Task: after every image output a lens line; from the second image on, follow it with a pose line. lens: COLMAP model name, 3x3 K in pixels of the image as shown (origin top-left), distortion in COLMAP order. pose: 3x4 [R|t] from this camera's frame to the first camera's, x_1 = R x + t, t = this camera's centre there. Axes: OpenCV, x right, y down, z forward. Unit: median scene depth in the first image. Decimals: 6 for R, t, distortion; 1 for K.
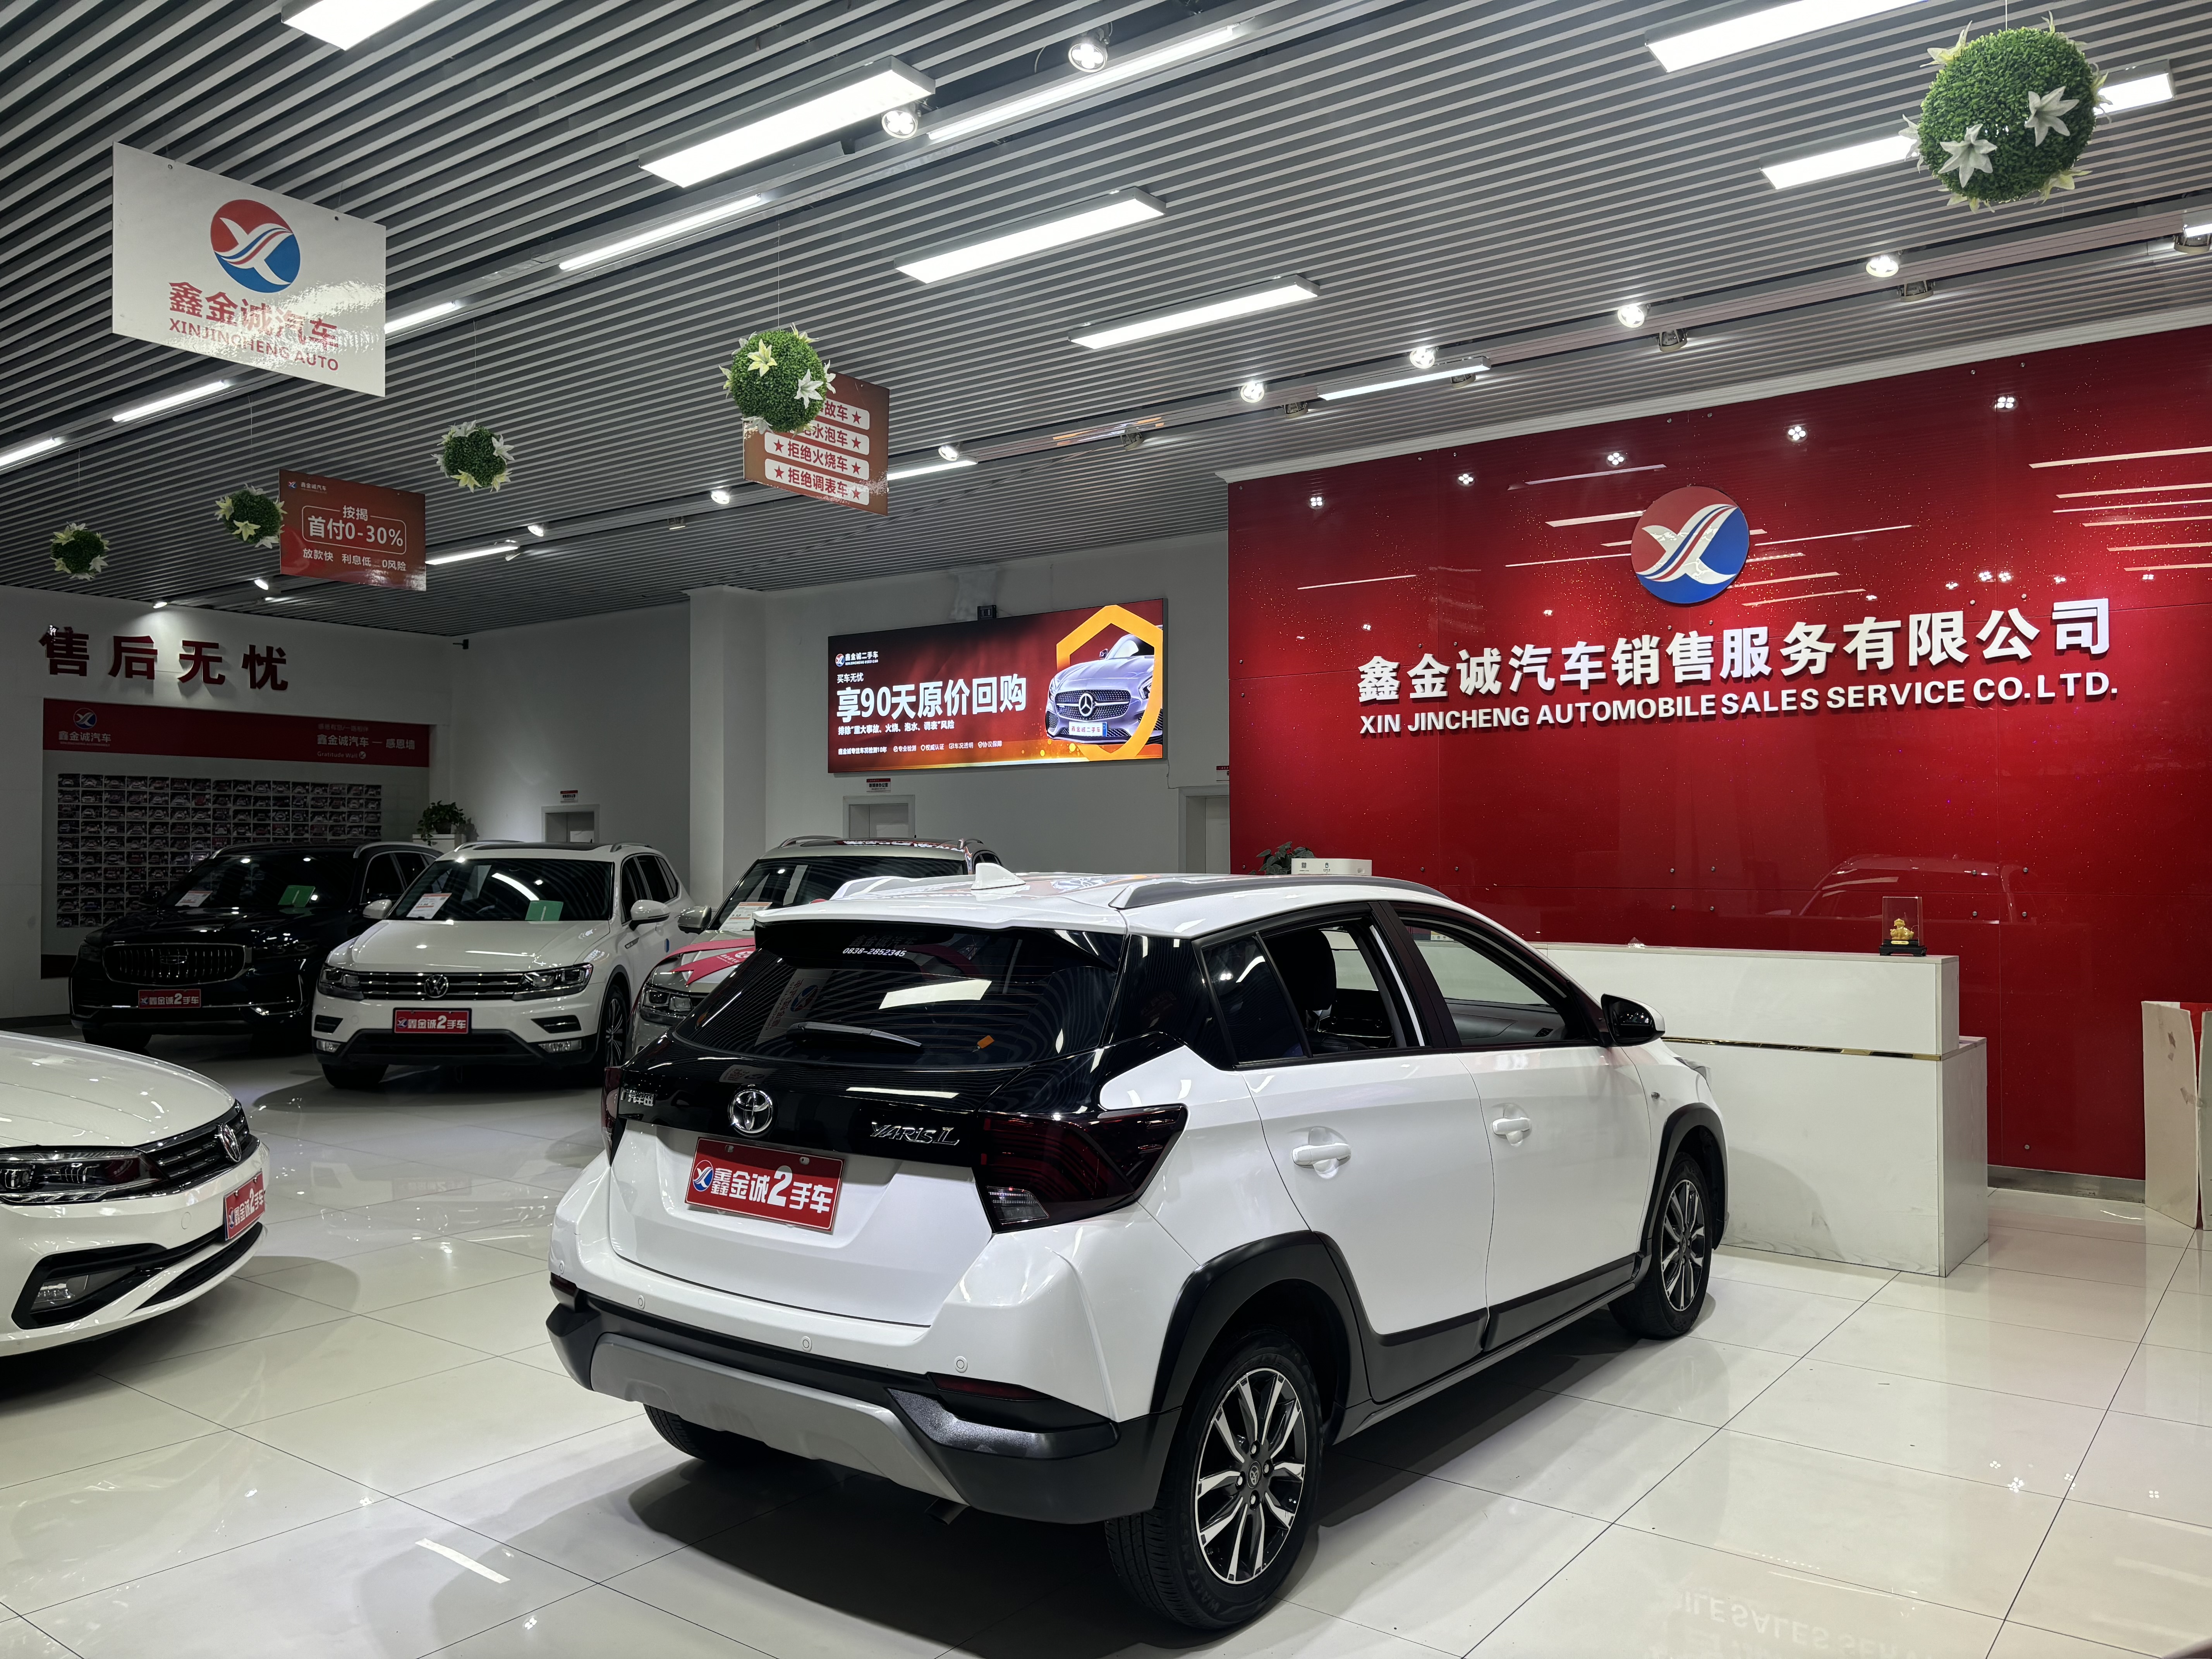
lens RADIAL K [[1667.9, 0, 1111.9], [0, 1667.9, 846.7], [0, 0, 1]] dist [0.073675, -0.081636]
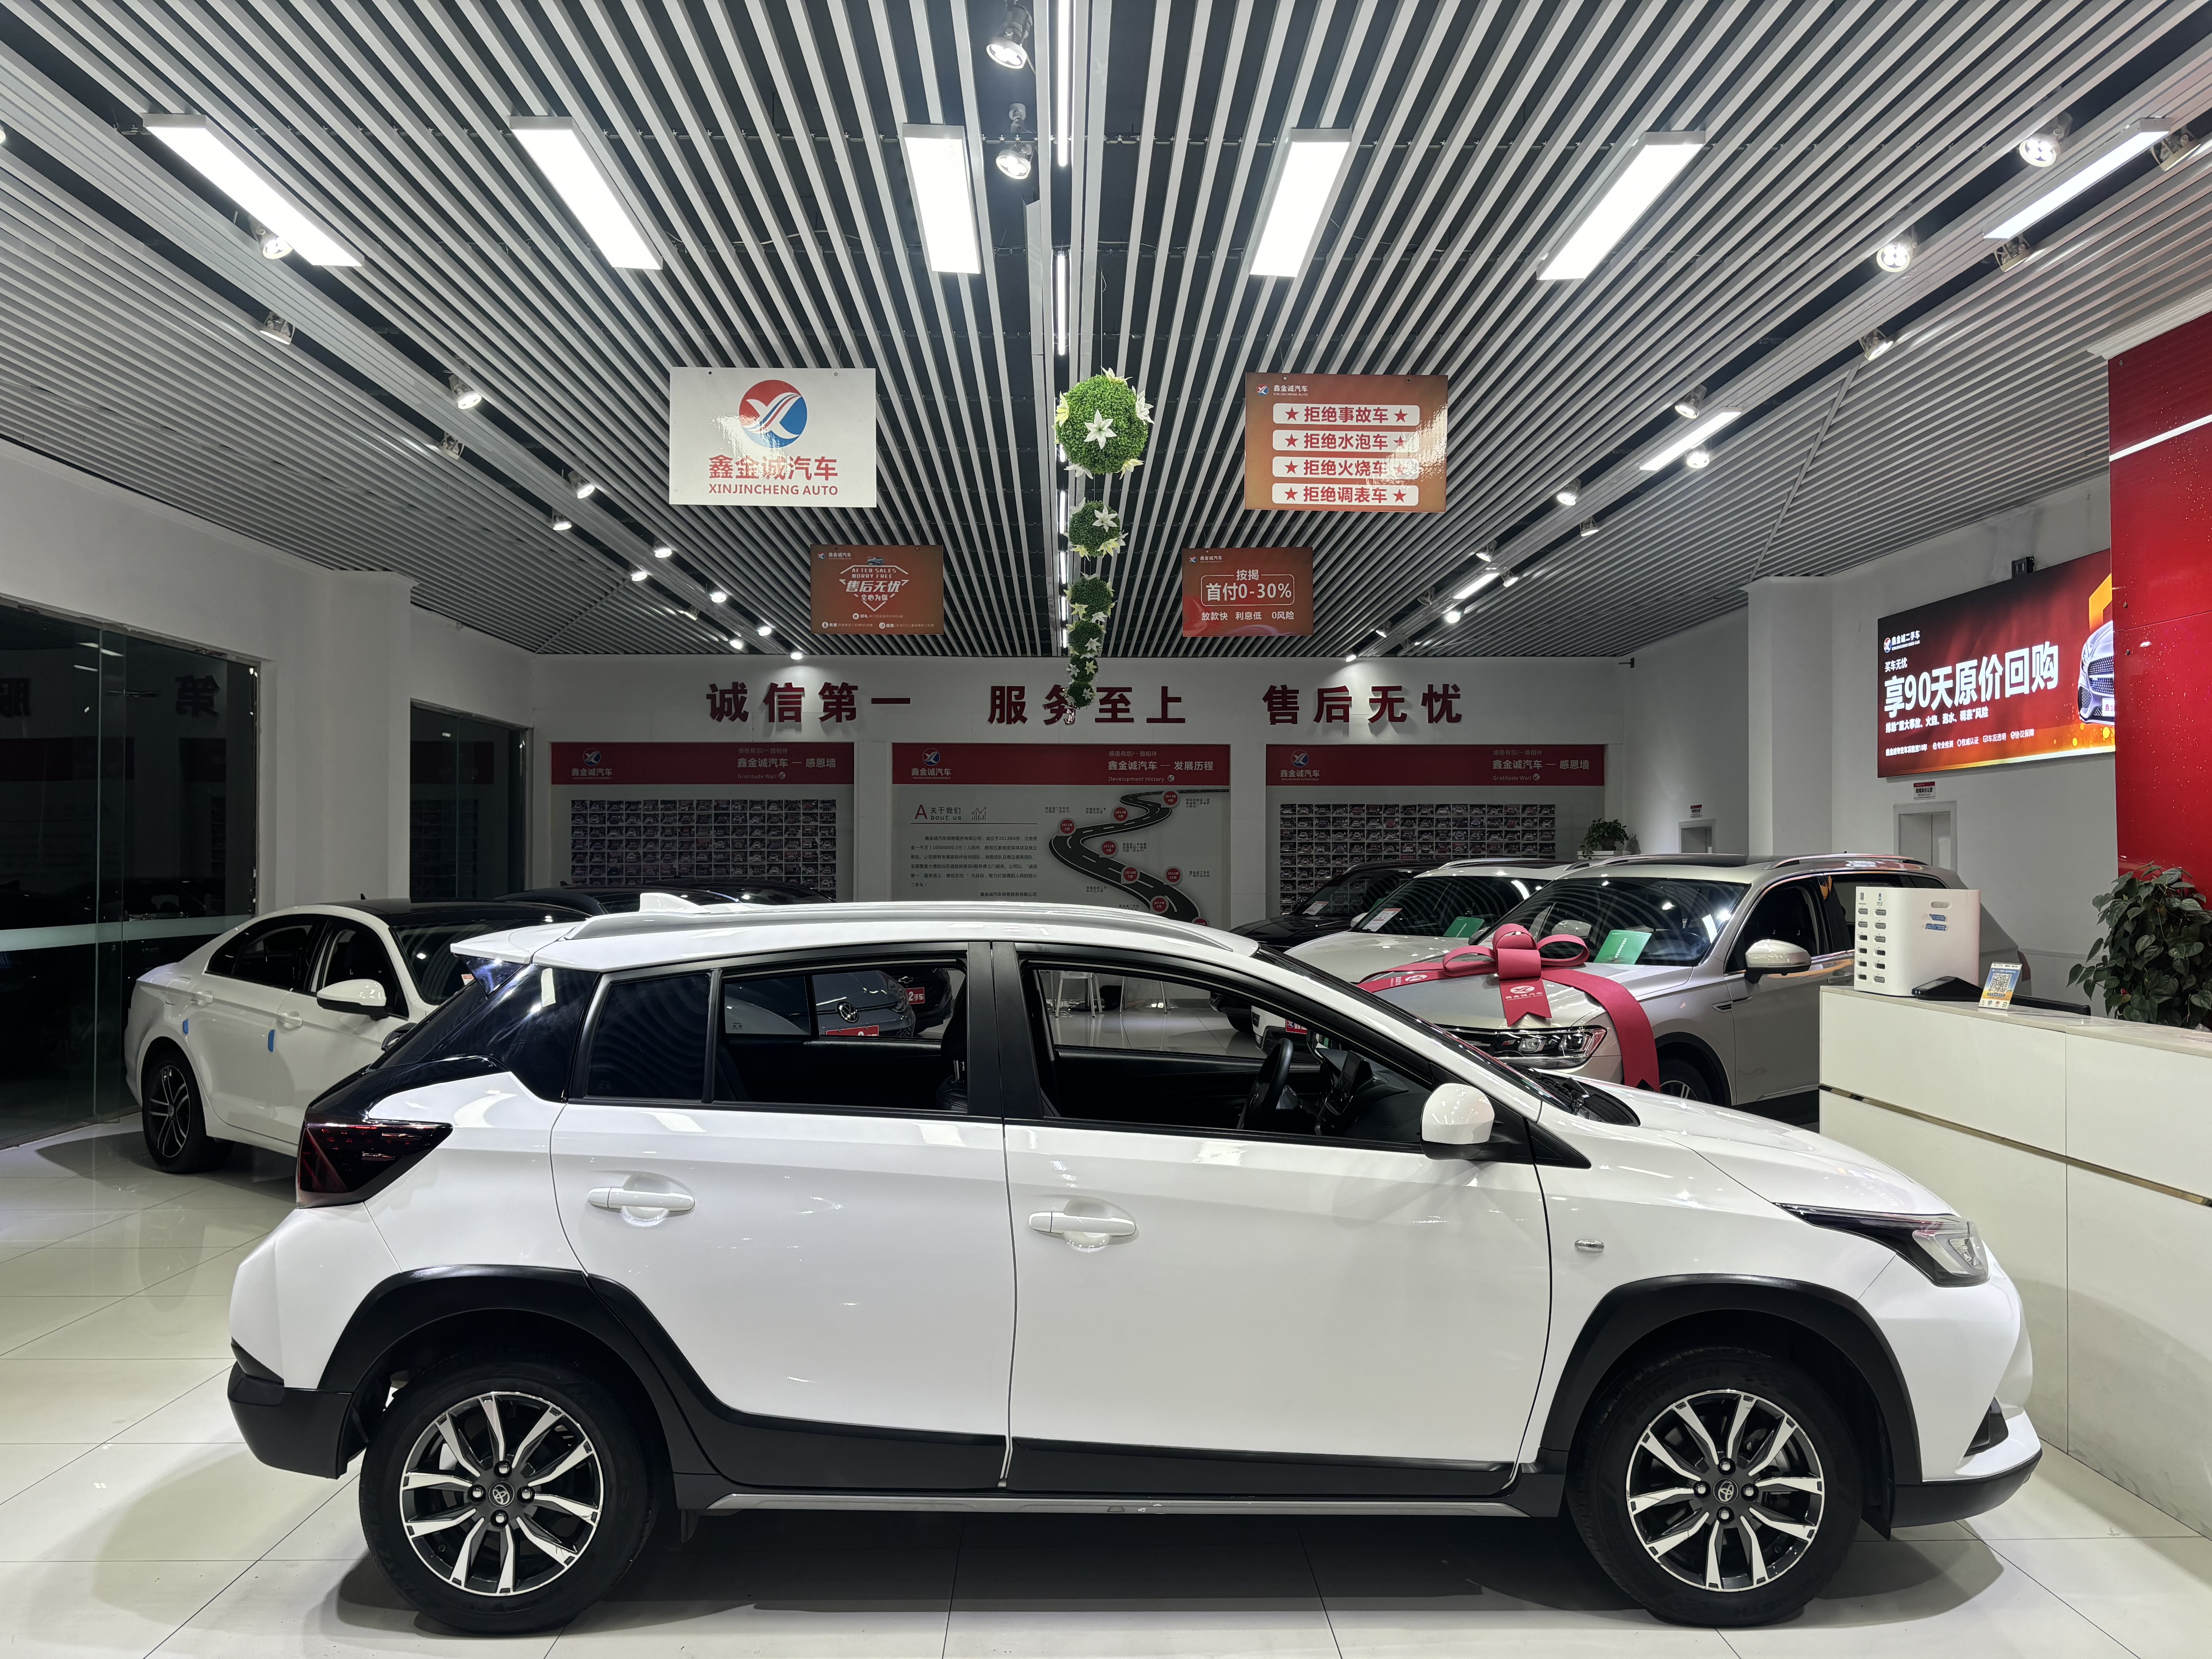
lens RADIAL K [[1667.9, 0, 1103.7], [0, 1667.9, 865.0], [0, 0, 1]] dist [0.073675, -0.081636]
pose [[0.624195, 0.000358, -0.781268, 0.393103], [0.003004, 0.999991, 0.002858, -0.004490], [0.781263, -0.004131, 0.624189, 0.226299]]
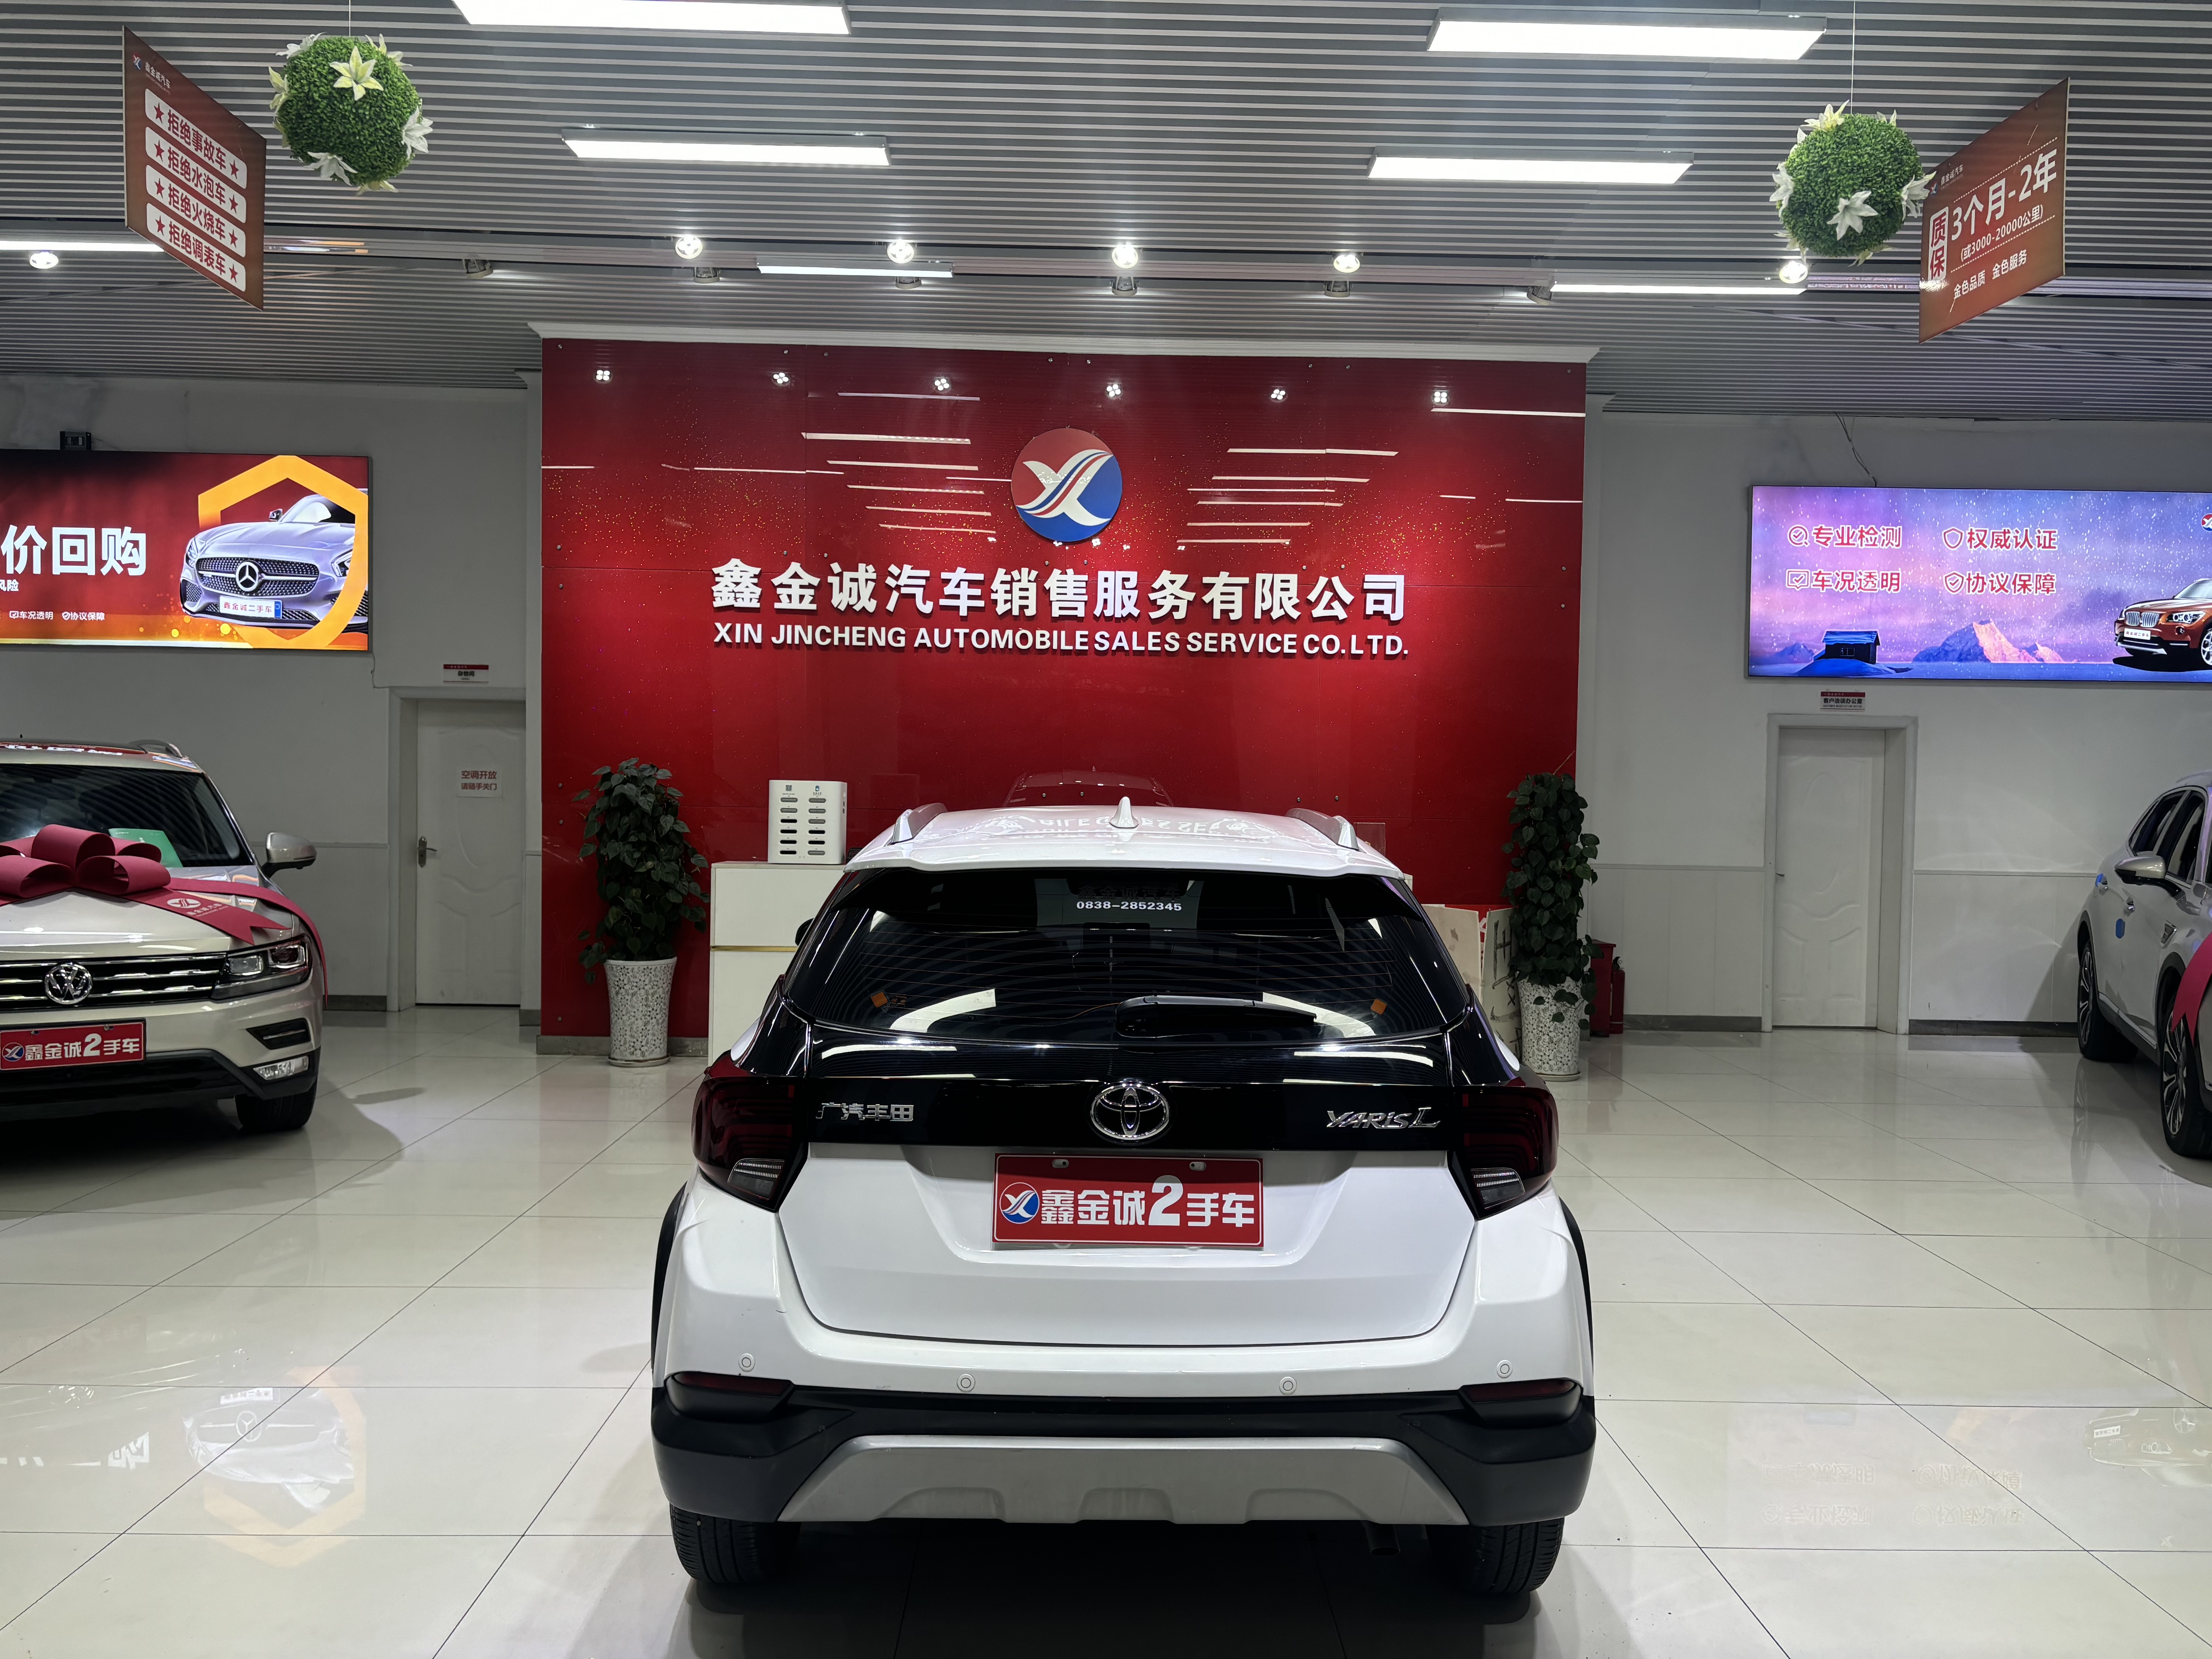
lens RADIAL K [[1667.9, 0, 1106.1], [0, 1667.9, 842.0], [0, 0, 1]] dist [0.073675, -0.081636]
pose [[0.787412, -0.009635, 0.616352, -0.256549], [-0.020785, 0.998894, 0.042169, -0.001395], [-0.616077, -0.046015, 0.786341, 0.140650]]
